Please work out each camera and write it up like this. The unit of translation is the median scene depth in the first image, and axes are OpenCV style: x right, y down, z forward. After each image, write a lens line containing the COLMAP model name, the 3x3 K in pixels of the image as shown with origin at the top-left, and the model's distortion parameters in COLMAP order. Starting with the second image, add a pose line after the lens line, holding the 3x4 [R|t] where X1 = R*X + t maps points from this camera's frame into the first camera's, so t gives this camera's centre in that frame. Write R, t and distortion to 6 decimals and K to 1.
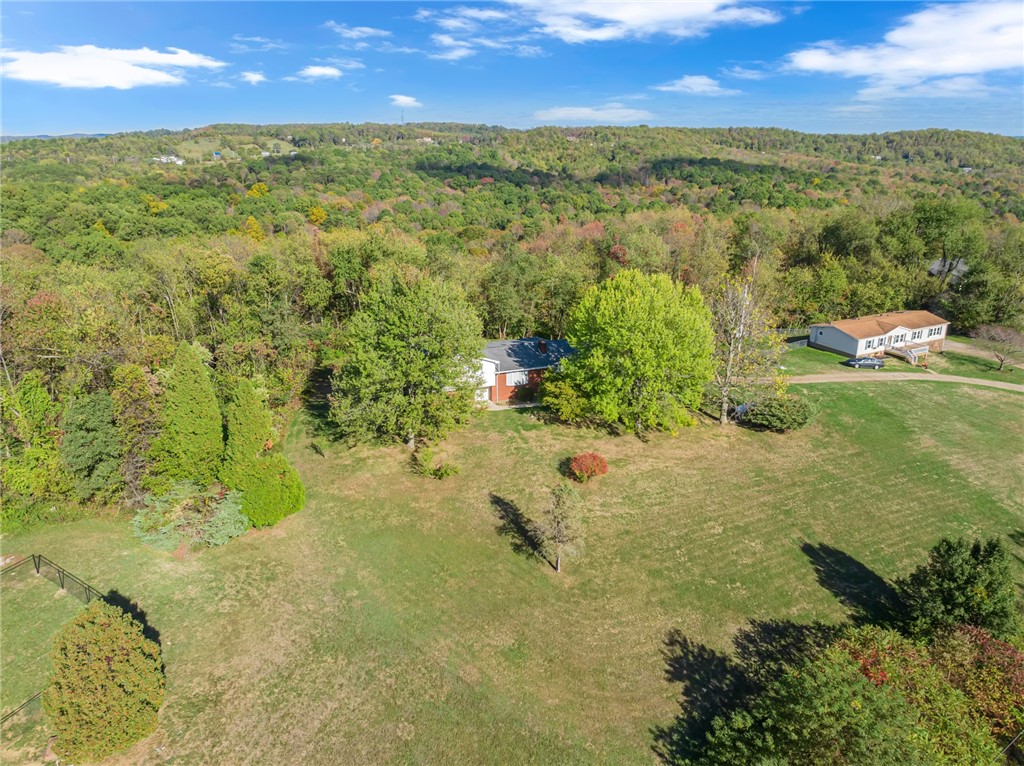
lens RADIAL K [[743.2, 0, 512.0], [0, 743.2, 383.0], [0, 0, 1]] dist [-0.065573, 0.037345]
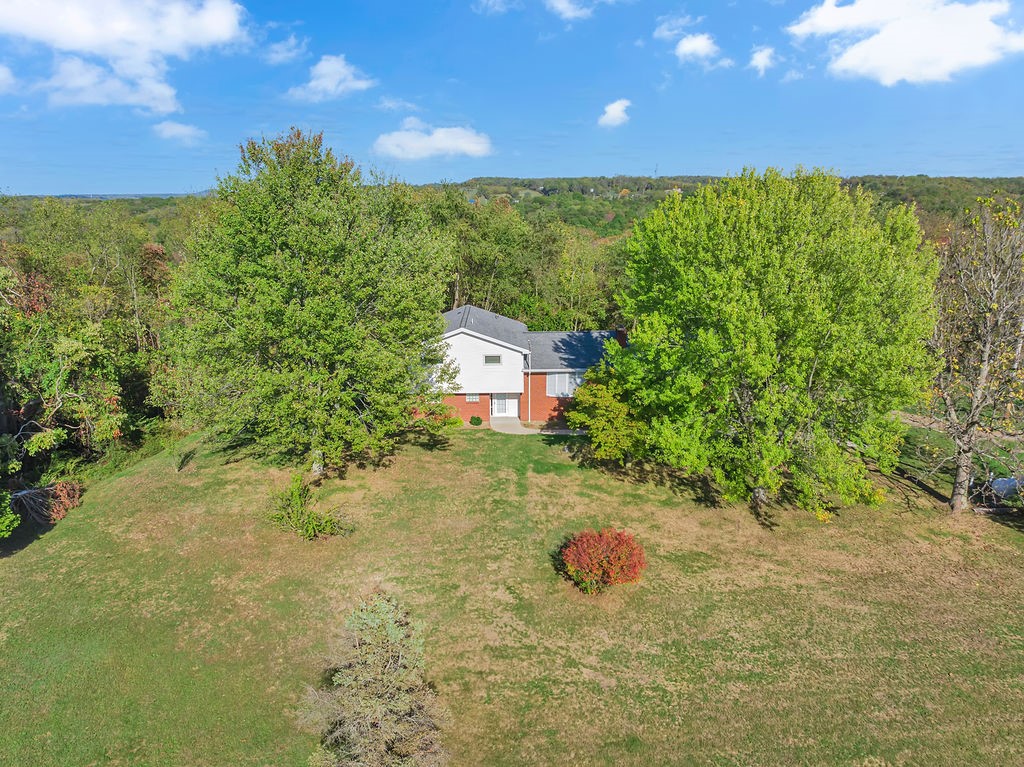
lens RADIAL K [[743.2, 0, 512.0], [0, 743.2, 383.5], [0, 0, 1]] dist [-0.065573, 0.037345]
pose [[0.943814, 0.080530, -0.320515, 0.168765], [-0.104733, 0.992750, -0.058972, 0.033534], [0.313442, 0.089227, 0.945406, 0.488266]]
